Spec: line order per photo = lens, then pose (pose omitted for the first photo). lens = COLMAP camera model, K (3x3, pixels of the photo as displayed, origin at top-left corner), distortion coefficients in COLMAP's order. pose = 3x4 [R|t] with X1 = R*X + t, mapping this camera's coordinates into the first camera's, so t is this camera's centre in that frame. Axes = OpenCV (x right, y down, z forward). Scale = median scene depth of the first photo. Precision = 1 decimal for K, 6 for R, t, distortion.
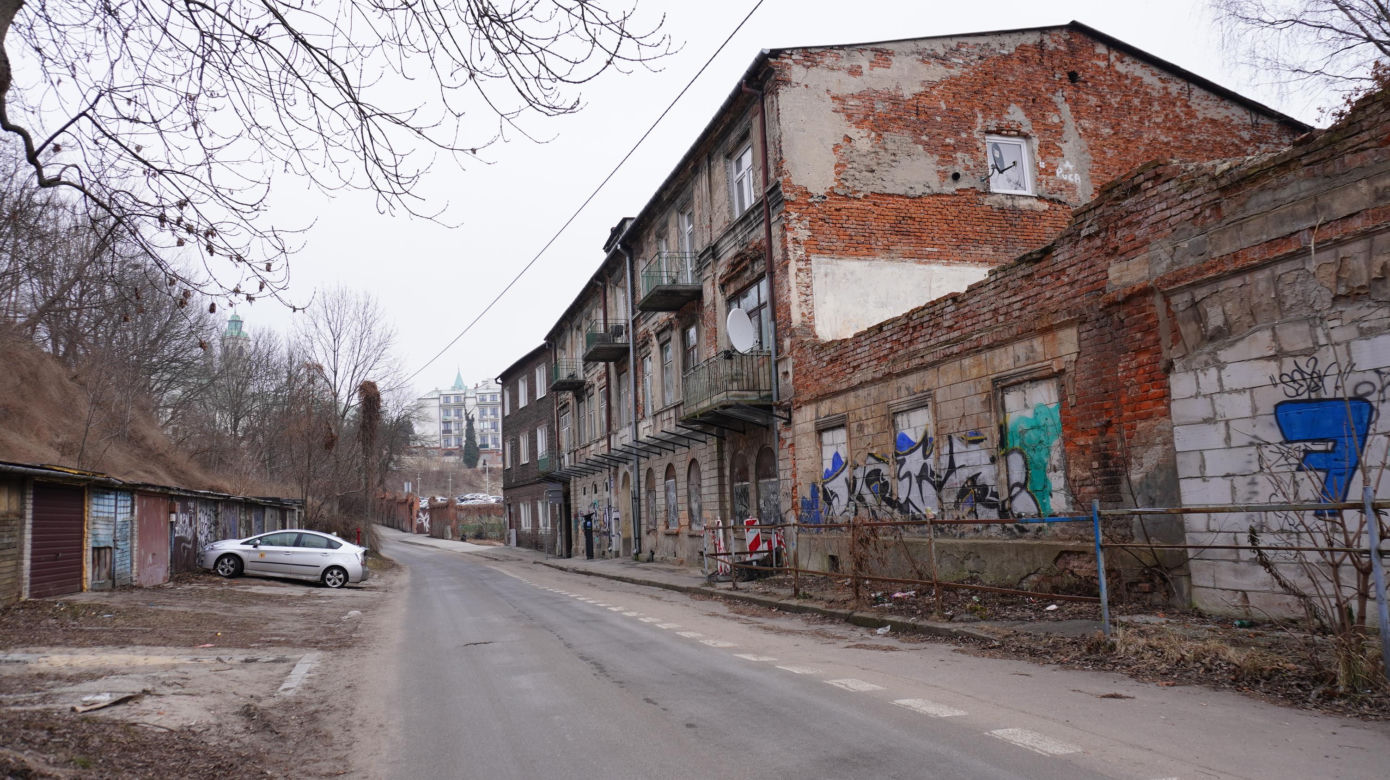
lens RADIAL K [[933.6, 0, 689.7], [0, 933.6, 397.1], [0, 0, 1]] dist [-0.036428, -0.001877]
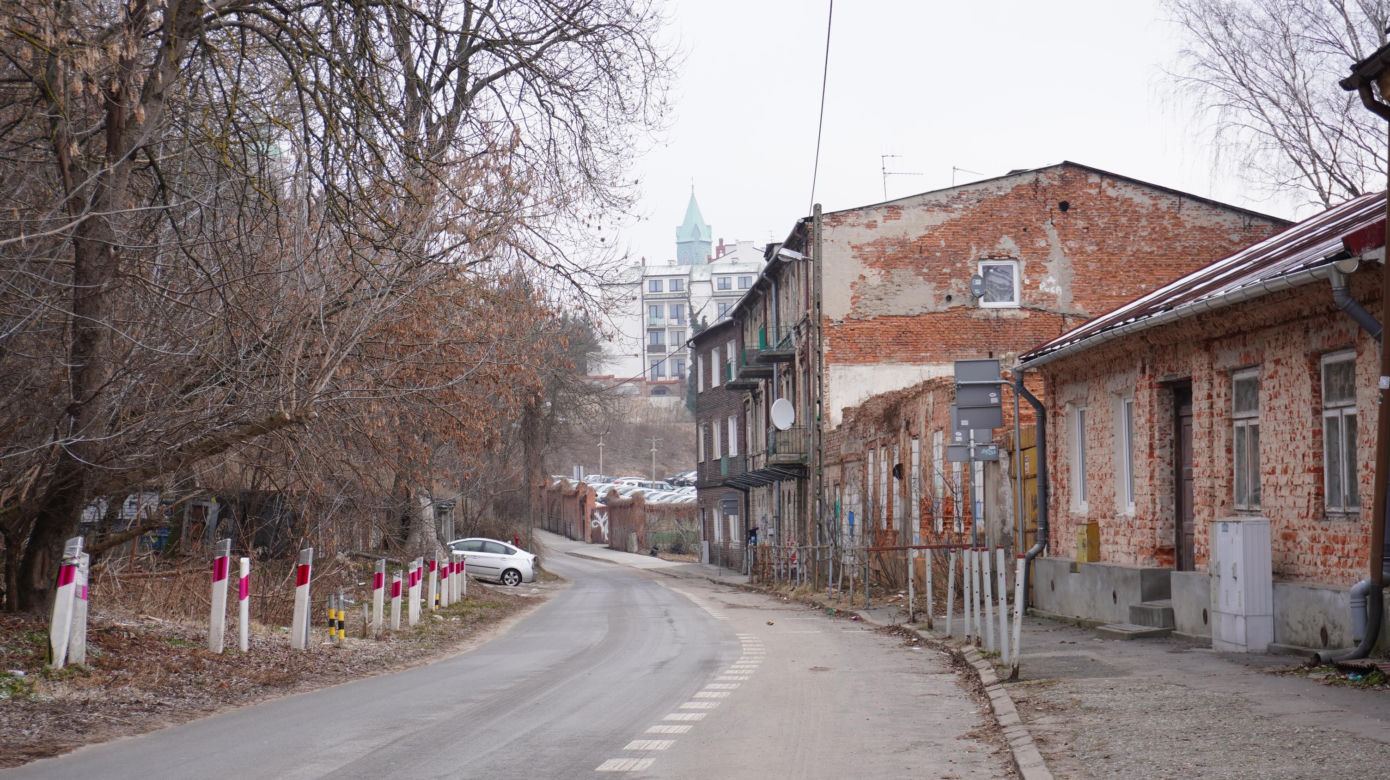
lens RADIAL K [[3864.1, 0, 694.2], [0, 3864.1, 389.8], [0, 0, 1]] dist [0.449607, 0.000000]
pose [[0.963007, 0.022929, -0.268501, 1.384700], [0.004617, 0.994823, 0.101516, -0.649021], [0.269438, -0.099000, 0.957915, -4.333624]]
